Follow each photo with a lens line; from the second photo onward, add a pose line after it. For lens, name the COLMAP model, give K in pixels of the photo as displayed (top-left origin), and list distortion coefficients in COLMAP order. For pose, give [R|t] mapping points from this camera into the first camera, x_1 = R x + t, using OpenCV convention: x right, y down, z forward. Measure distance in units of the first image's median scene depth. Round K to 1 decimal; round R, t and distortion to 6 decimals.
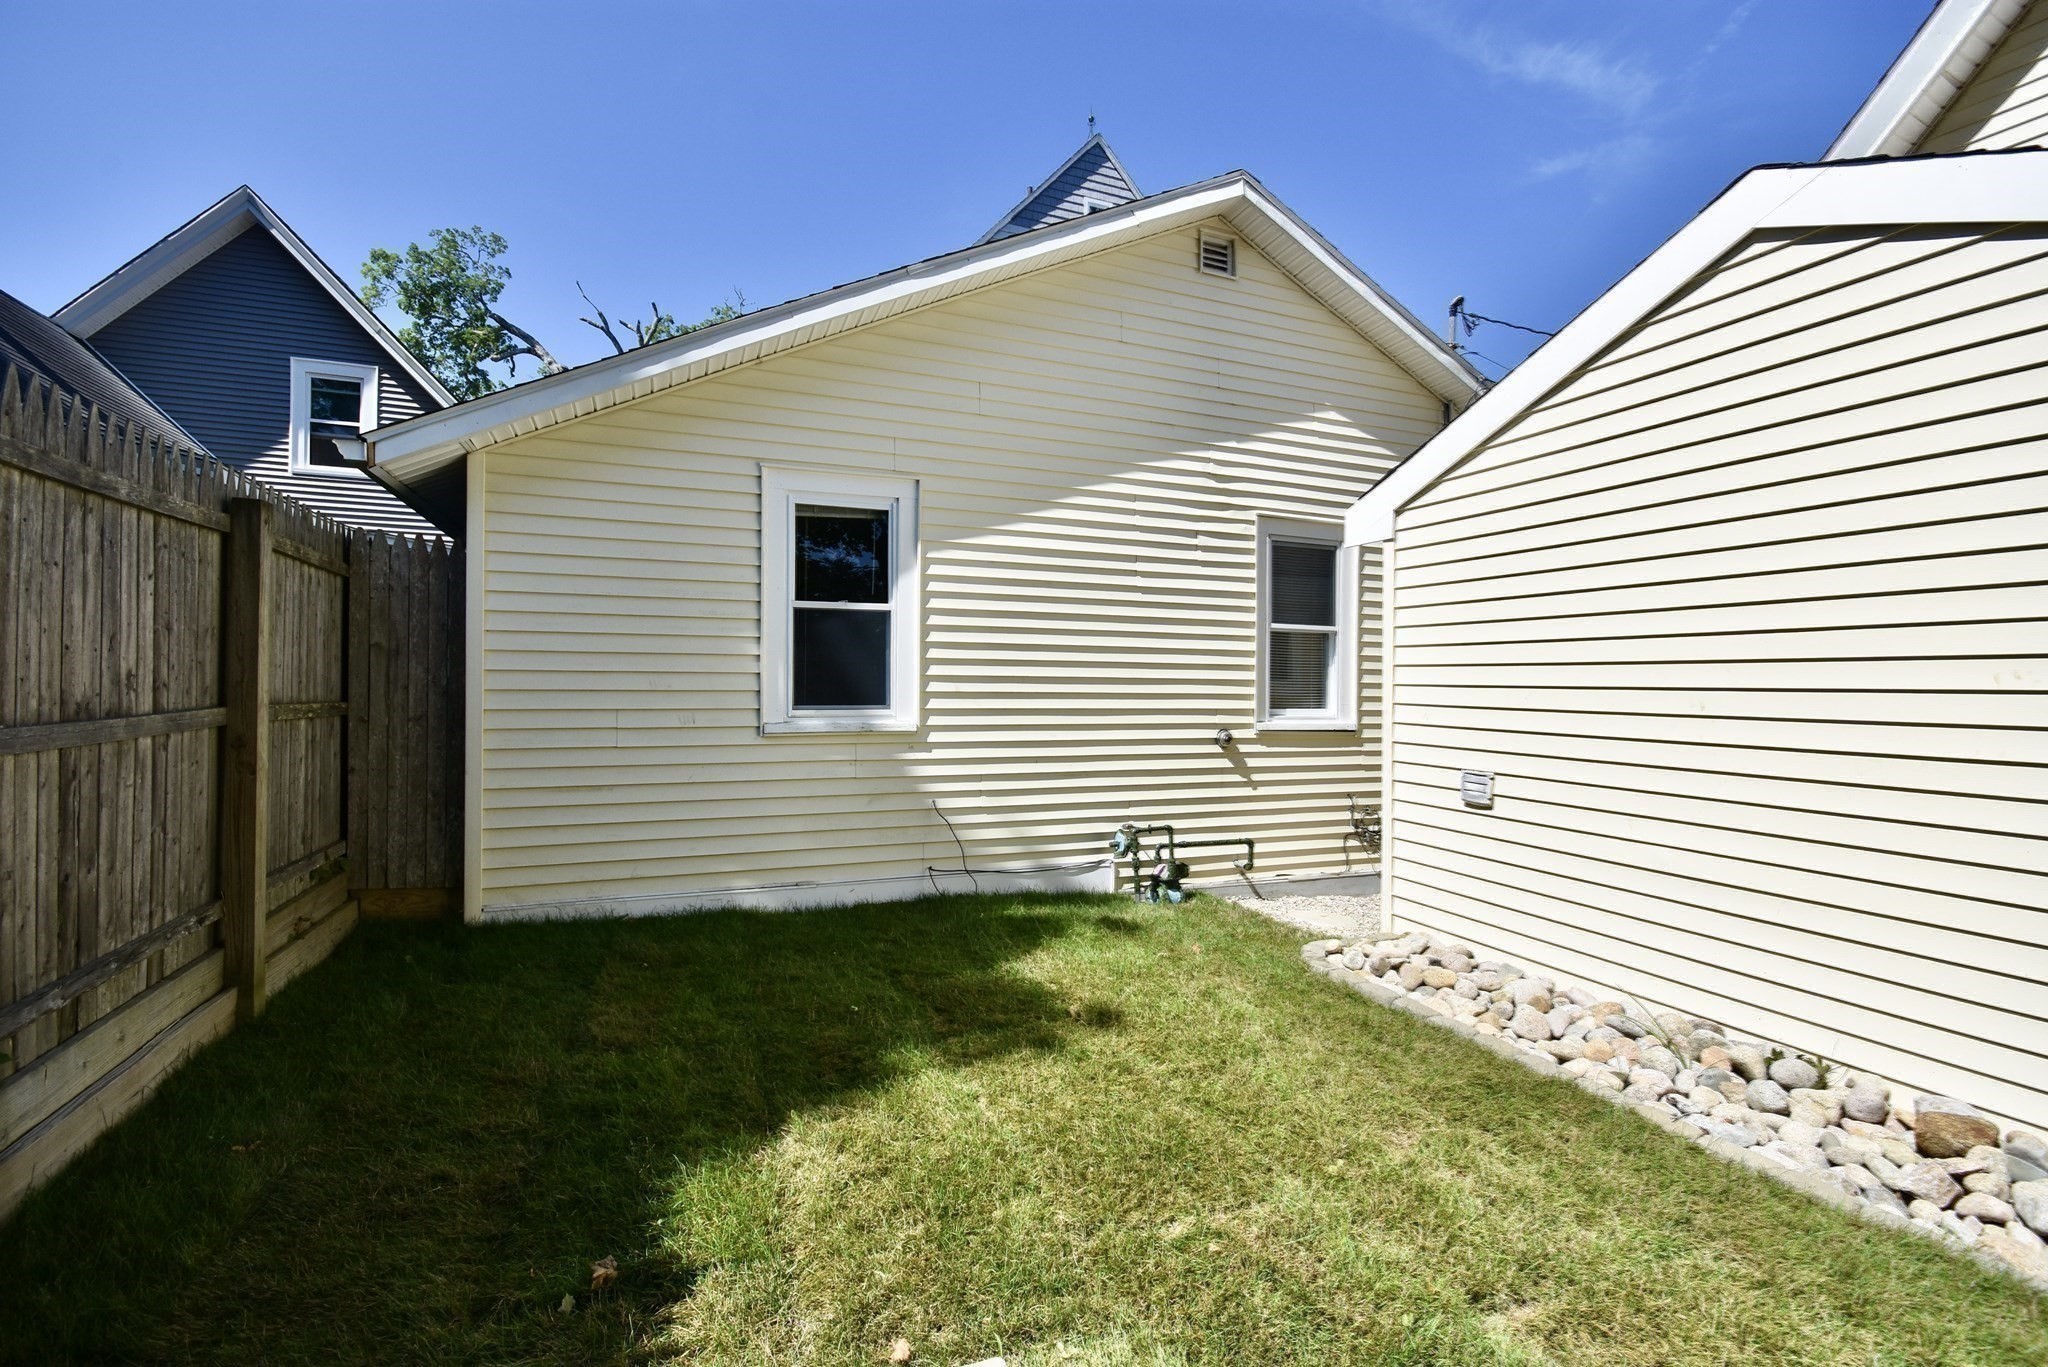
lens RADIAL K [[911.2, 0, 1024.0], [0, 911.2, 683.5], [0, 0, 1]] dist [-0.000229, 0.000026]
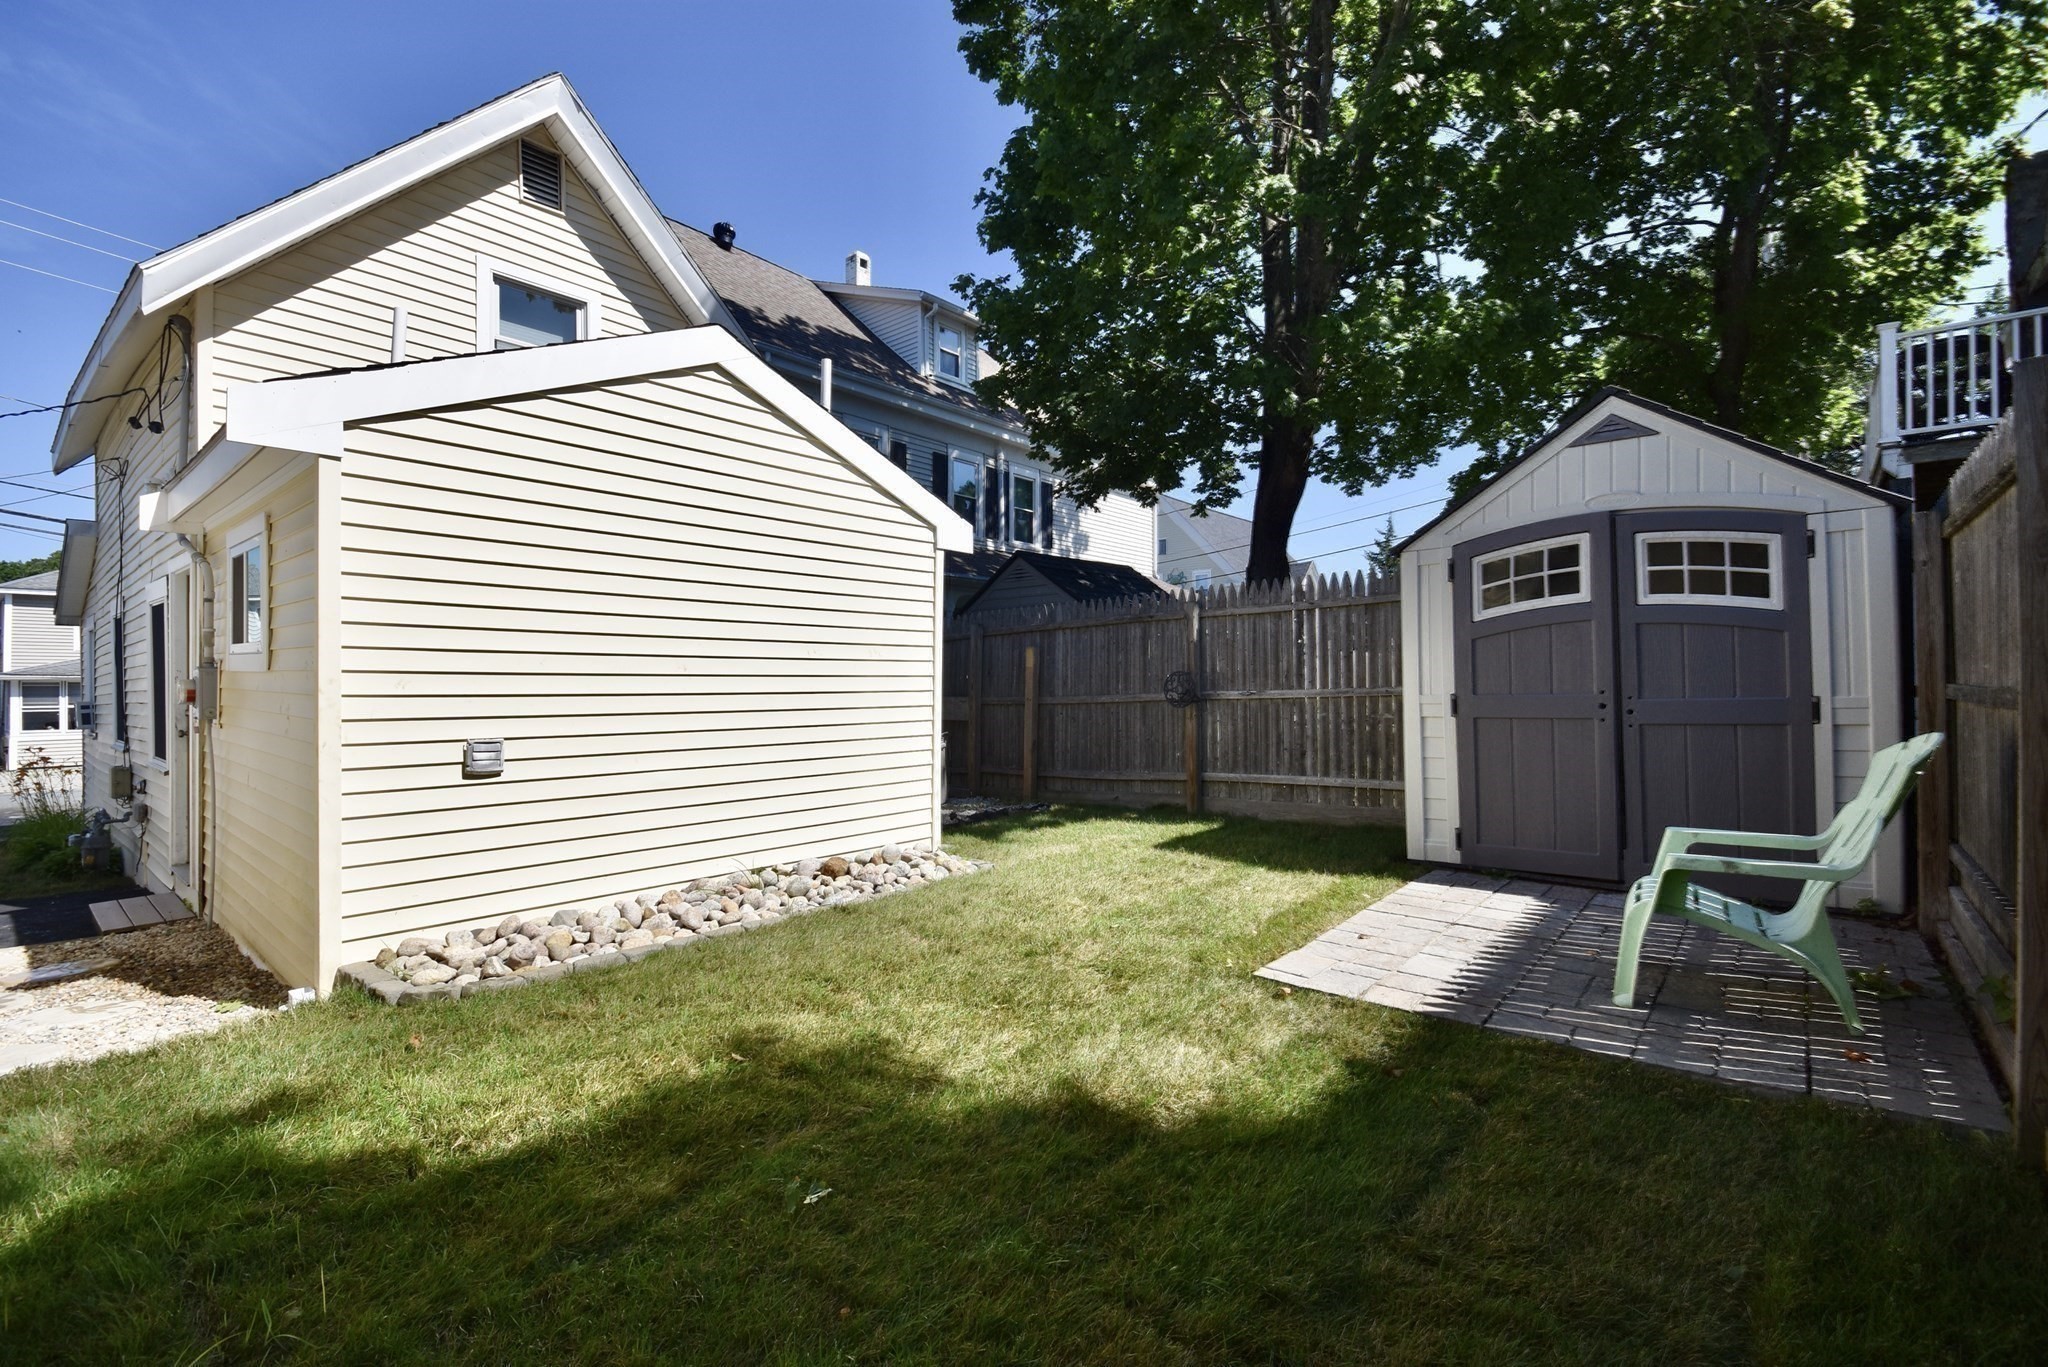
lens RADIAL K [[911.2, 0, 1024.0], [0, 911.2, 683.5], [0, 0, 1]] dist [-0.000229, 0.000026]
pose [[-0.482704, -0.016797, 0.875622, -0.634774], [-0.010918, 0.999854, 0.013161, 0.019075], [-0.875715, -0.003207, -0.482817, 0.987972]]
